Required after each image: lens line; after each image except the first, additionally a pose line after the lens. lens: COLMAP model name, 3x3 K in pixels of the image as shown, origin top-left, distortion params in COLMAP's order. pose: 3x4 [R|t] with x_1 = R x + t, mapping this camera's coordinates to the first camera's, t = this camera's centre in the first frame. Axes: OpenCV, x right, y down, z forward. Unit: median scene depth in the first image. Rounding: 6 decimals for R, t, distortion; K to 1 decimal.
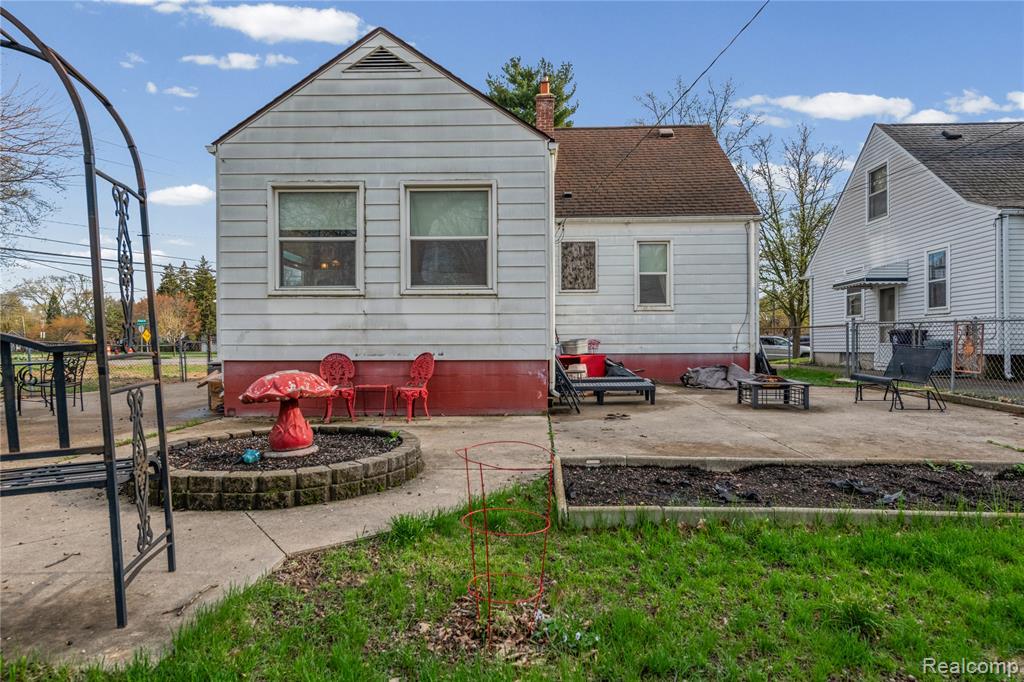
lens RADIAL K [[629.2, 0, 502.8], [0, 629.2, 340.4], [0, 0, 1]] dist [0.023674, -0.002779]
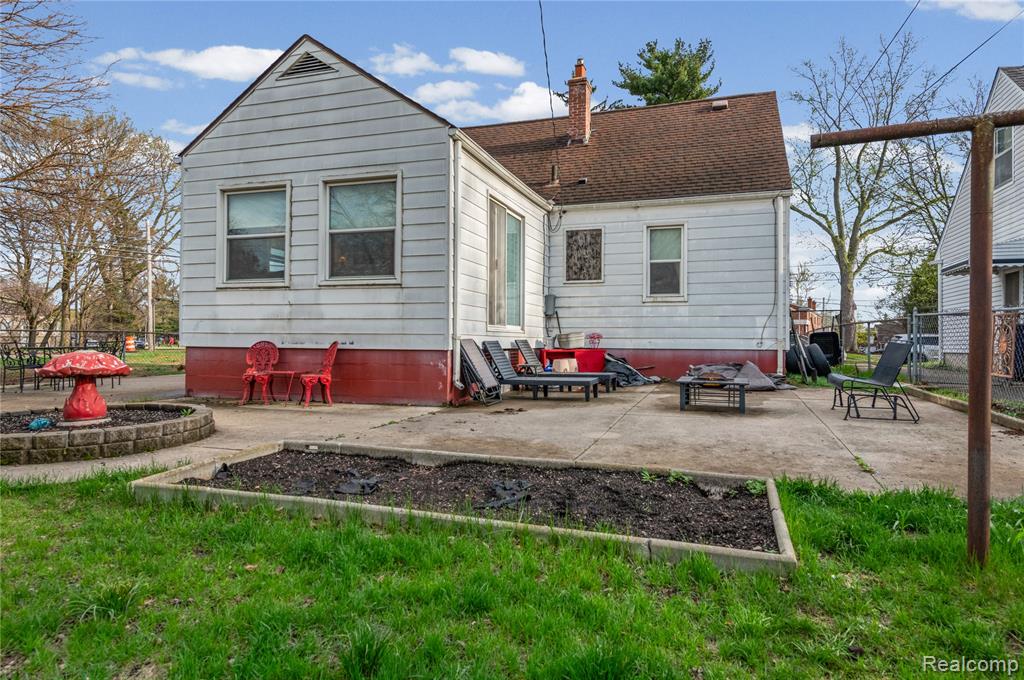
lens RADIAL K [[629.2, 0, 506.4], [0, 629.2, 341.0], [0, 0, 1]] dist [0.023674, -0.002779]
pose [[0.952210, 0.010422, -0.305265, 0.452137], [-0.009775, 0.999946, 0.003647, 0.012334], [0.305287, -0.000489, 0.952260, 0.094106]]
